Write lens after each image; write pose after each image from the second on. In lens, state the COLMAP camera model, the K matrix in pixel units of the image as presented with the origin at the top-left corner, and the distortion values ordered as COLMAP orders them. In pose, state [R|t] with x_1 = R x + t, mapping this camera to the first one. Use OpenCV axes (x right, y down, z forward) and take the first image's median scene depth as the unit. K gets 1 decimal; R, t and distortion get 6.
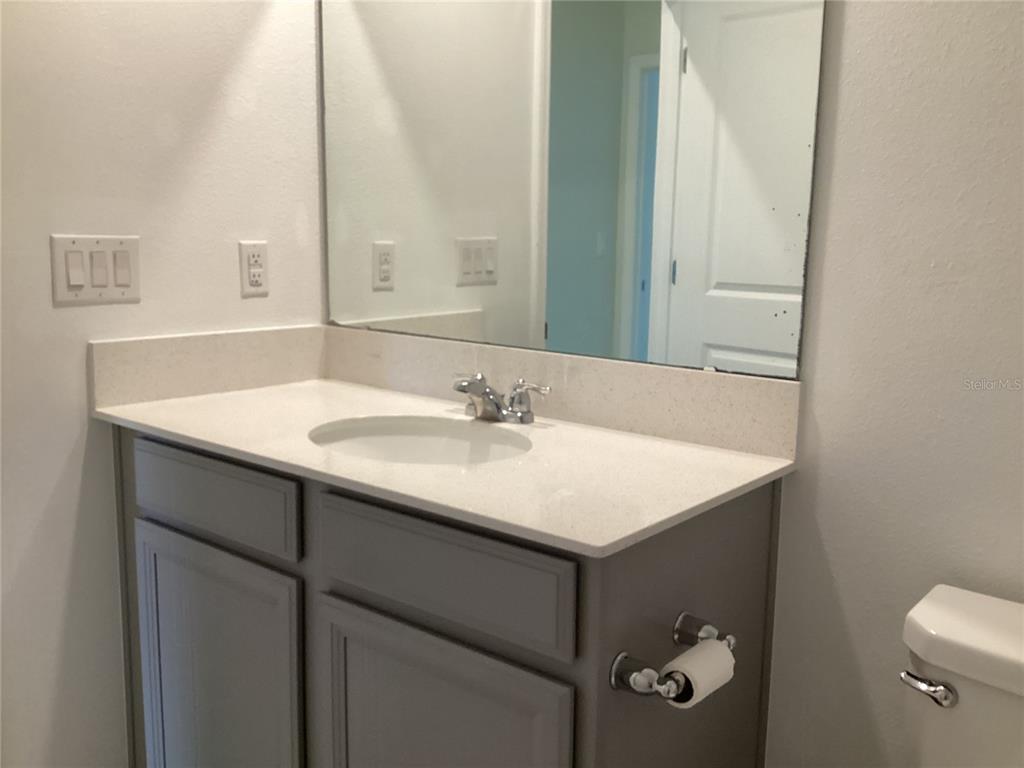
lens RADIAL K [[949.8, 0, 512.0], [0, 949.8, 384.0], [0, 0, 1]] dist [0.140792, -0.310862]
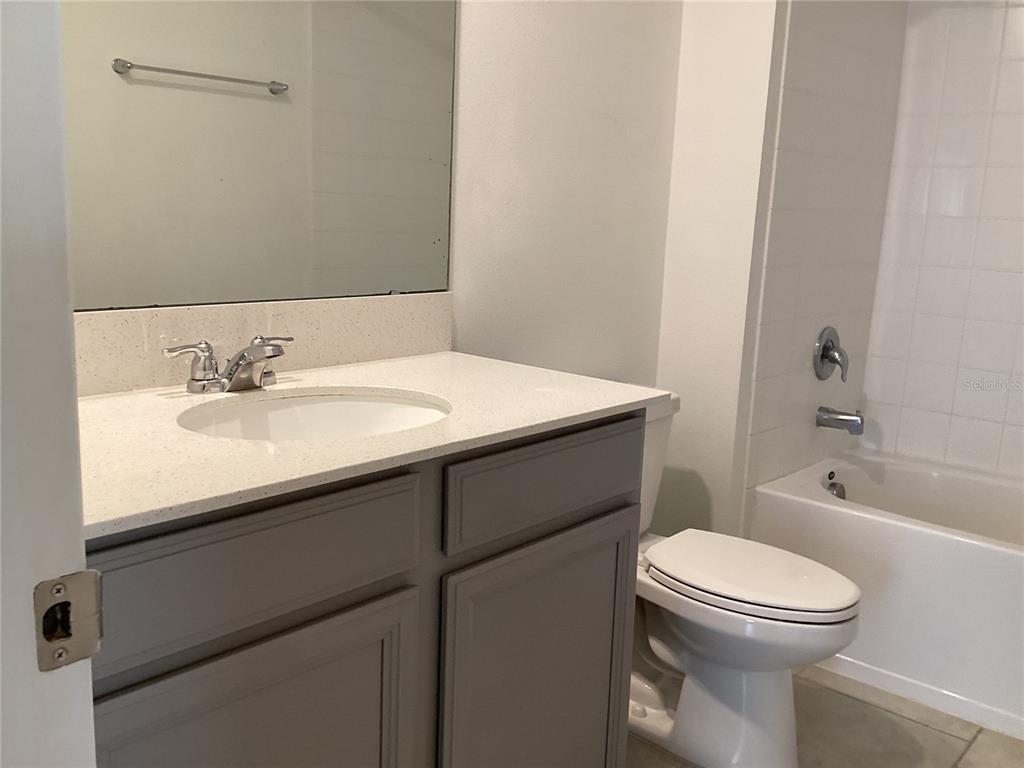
lens RADIAL K [[925.2, 0, 510.9], [0, 925.2, 383.9], [0, 0, 1]] dist [0.131251, -0.256475]
pose [[0.035299, -0.205192, 0.978085, -0.853901], [0.129417, 0.971392, 0.199118, -0.106110], [-0.990962, 0.119553, 0.060844, 0.703522]]
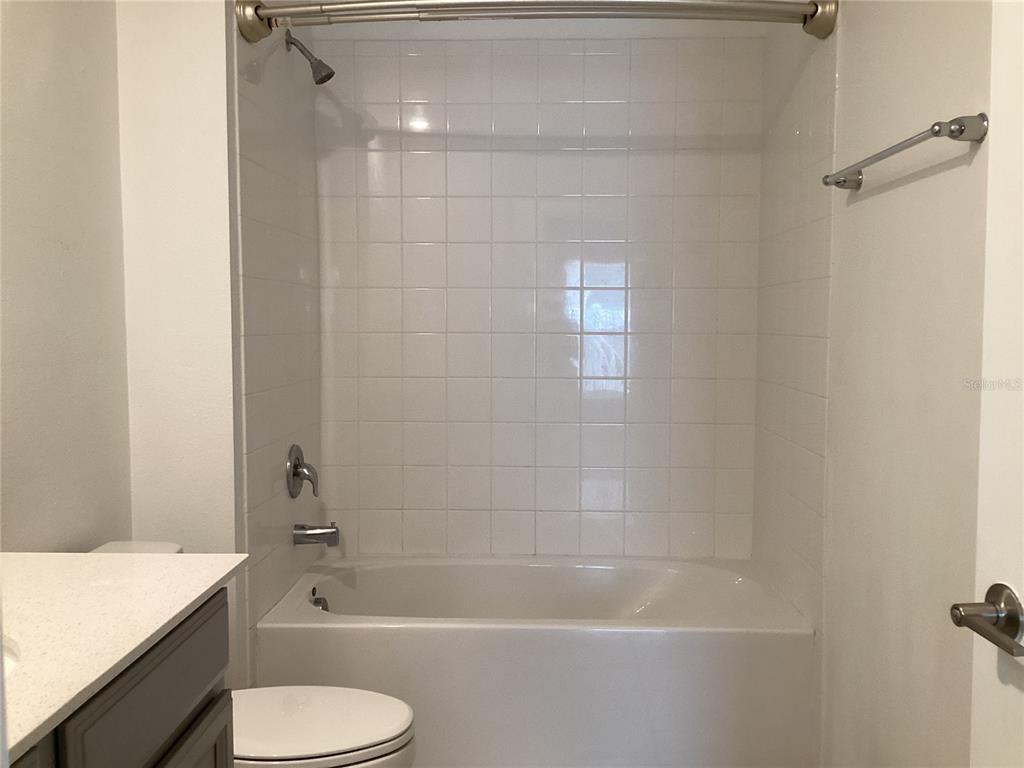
lens RADIAL K [[925.2, 0, 510.9], [0, 925.2, 383.9], [0, 0, 1]] dist [0.131251, -0.256475]
pose [[-0.610317, -0.075747, 0.788527, -0.737513], [0.120938, 0.974839, 0.187250, -0.170013], [-0.782871, 0.209645, -0.585801, 0.877655]]
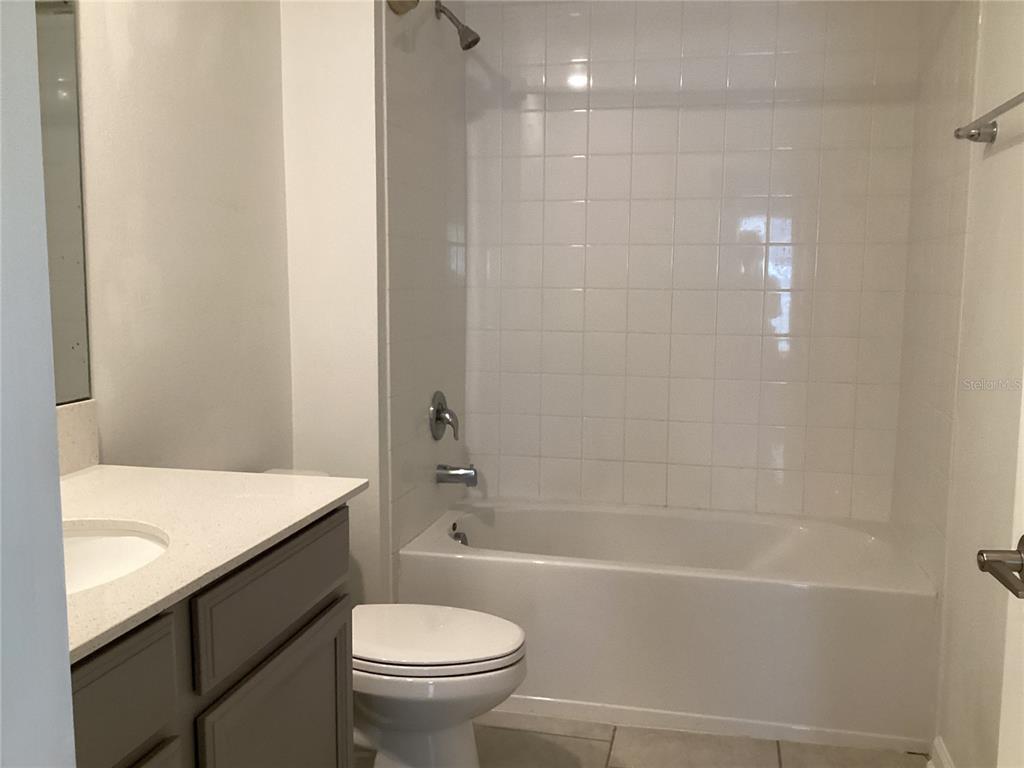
lens RADIAL K [[933.9, 0, 512.0], [0, 933.9, 384.0], [0, 0, 1]] dist [0.132381, -0.282850]
pose [[-0.448496, -0.126719, 0.884756, -0.853097], [0.135782, 0.968749, 0.207579, -0.168379], [-0.883411, 0.213232, -0.417273, 0.853625]]
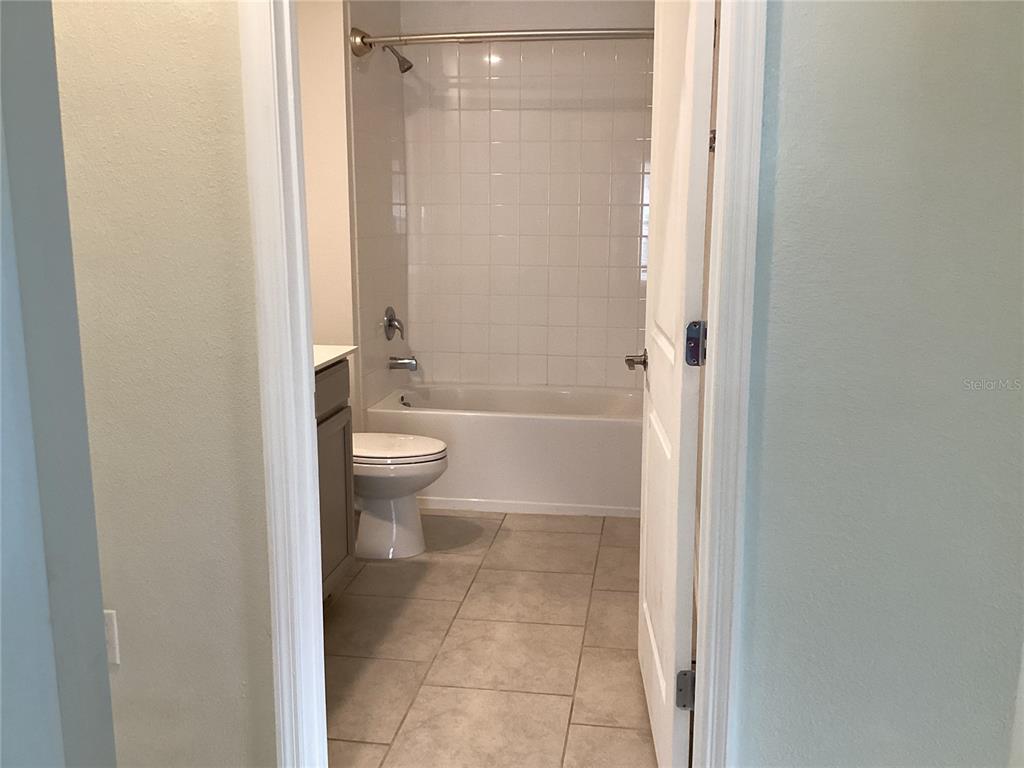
lens RADIAL K [[925.2, 0, 510.9], [0, 925.2, 383.9], [0, 0, 1]] dist [0.131251, -0.256475]
pose [[-0.505622, -0.182119, 0.843315, -1.607536], [0.132803, 0.949388, 0.284650, -0.292310], [-0.852473, 0.255920, -0.455845, 1.182284]]
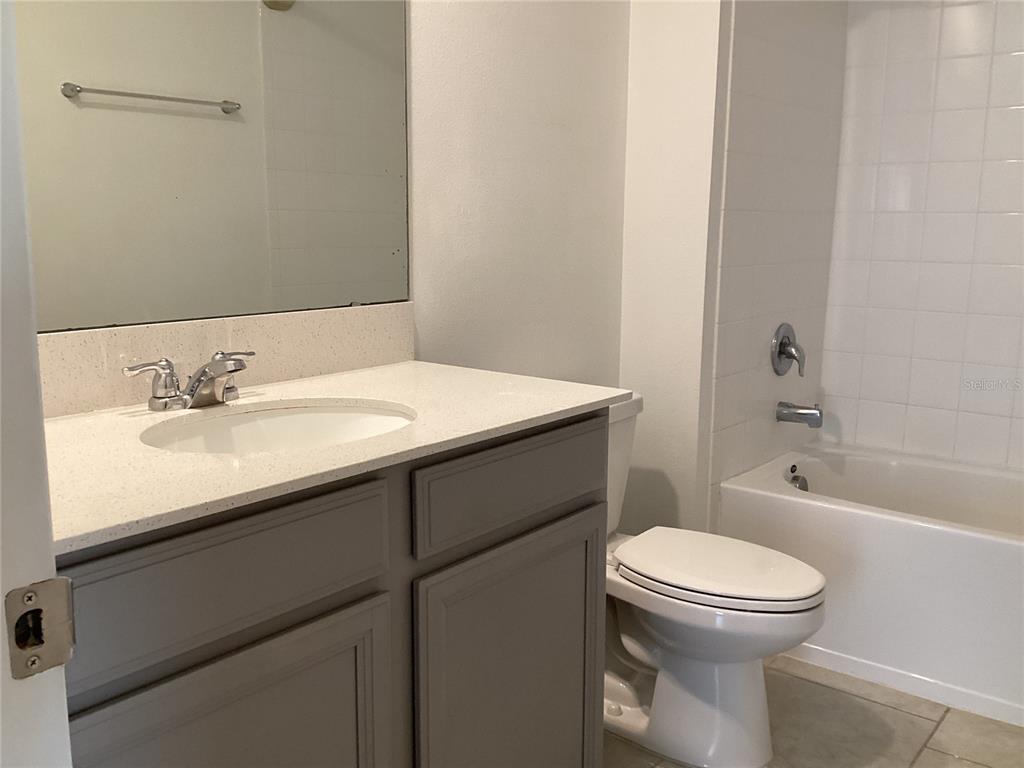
lens RADIAL K [[925.2, 0, 510.9], [0, 925.2, 383.9], [0, 0, 1]] dist [0.131251, -0.256475]
pose [[-0.008492, -0.193768, 0.981011, -0.865512], [0.162029, 0.967815, 0.192565, -0.100951], [-0.986749, 0.160587, 0.023178, 0.700919]]
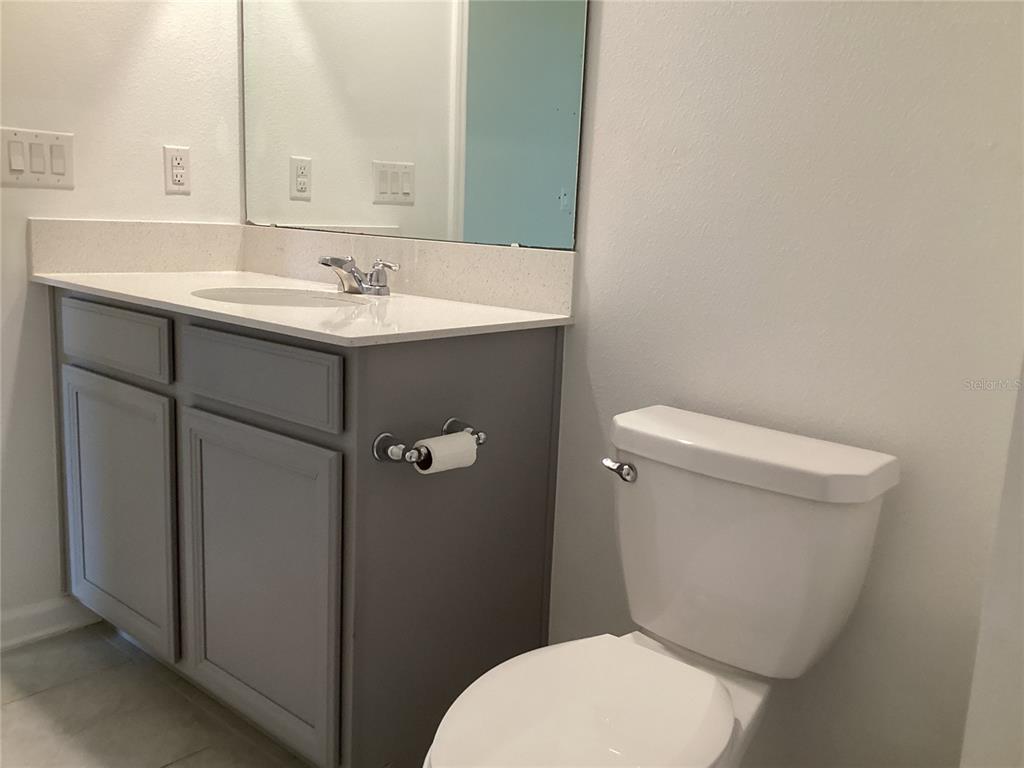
lens RADIAL K [[925.2, 0, 510.9], [0, 925.2, 383.9], [0, 0, 1]] dist [0.131251, -0.256475]
pose [[0.998822, 0.031896, -0.036569, 0.221285], [-0.031075, 0.999257, 0.022805, 0.119419], [0.037269, -0.021642, 0.999071, -0.172095]]
